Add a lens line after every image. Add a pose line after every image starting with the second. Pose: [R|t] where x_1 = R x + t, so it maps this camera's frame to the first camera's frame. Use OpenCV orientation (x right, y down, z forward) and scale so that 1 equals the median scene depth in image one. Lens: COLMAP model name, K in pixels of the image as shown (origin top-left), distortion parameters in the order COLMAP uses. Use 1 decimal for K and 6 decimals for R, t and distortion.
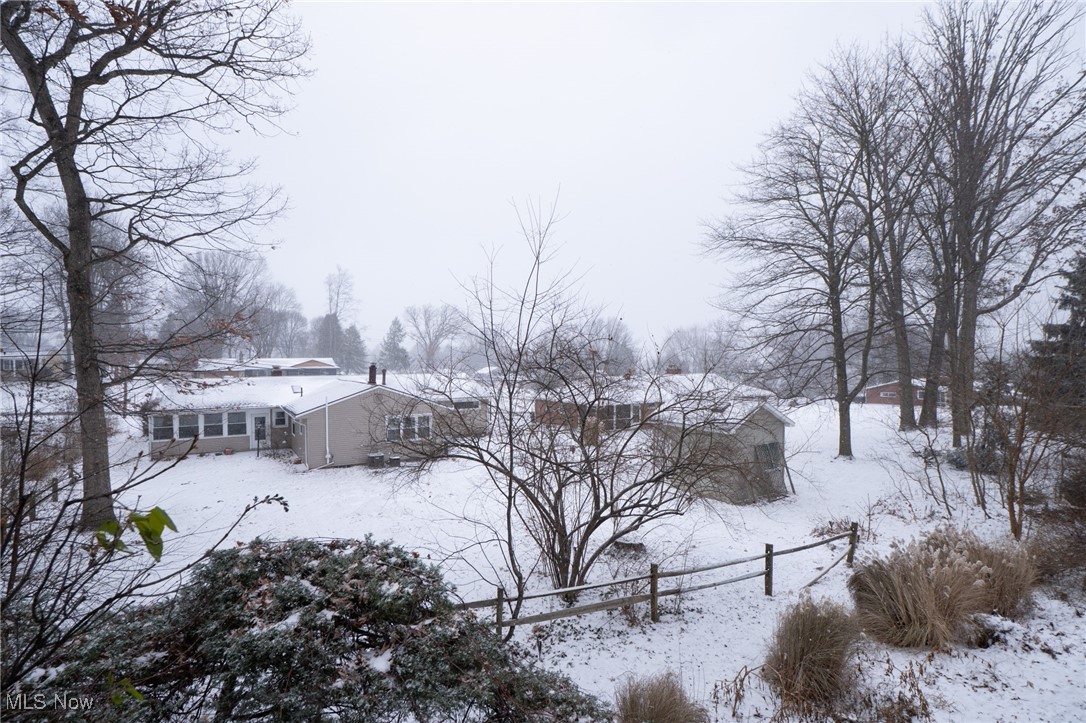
lens RADIAL K [[527.8, 0, 527.6], [0, 527.8, 366.5], [0, 0, 1]] dist [-0.018809, 0.001210]
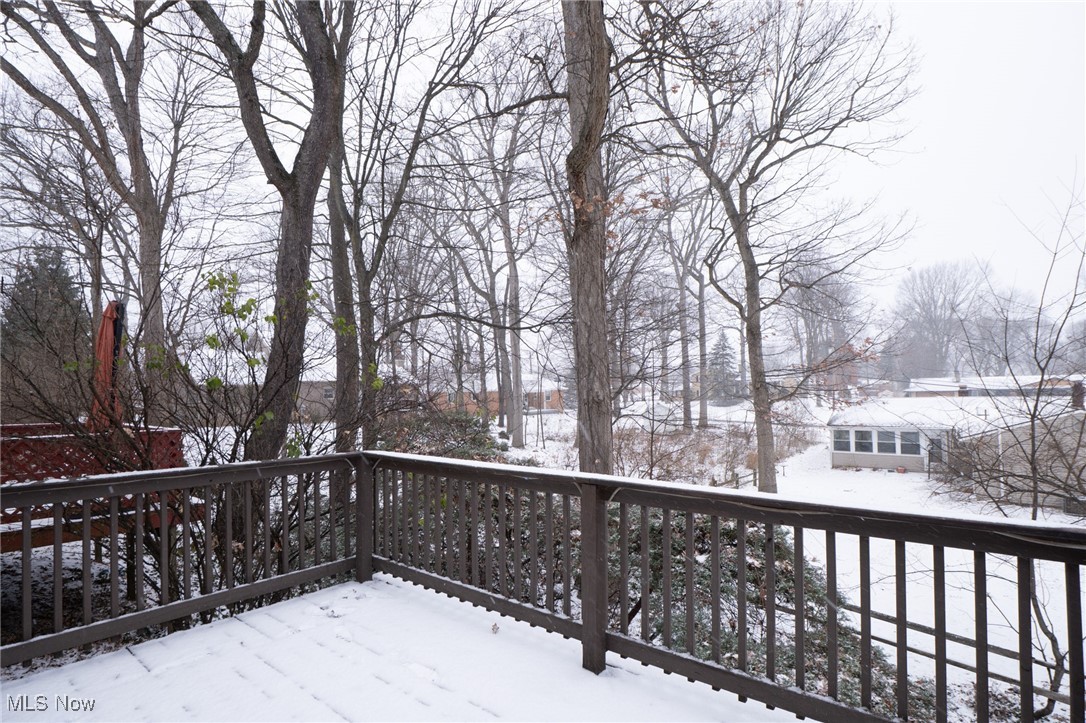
lens RADIAL K [[527.8, 0, 527.6], [0, 527.8, 366.5], [0, 0, 1]] dist [-0.018809, 0.001210]
pose [[0.322207, -0.044403, -0.945627, 0.260793], [0.006992, 0.998984, -0.044526, 0.003385], [0.946643, 0.007734, 0.322190, -0.017830]]
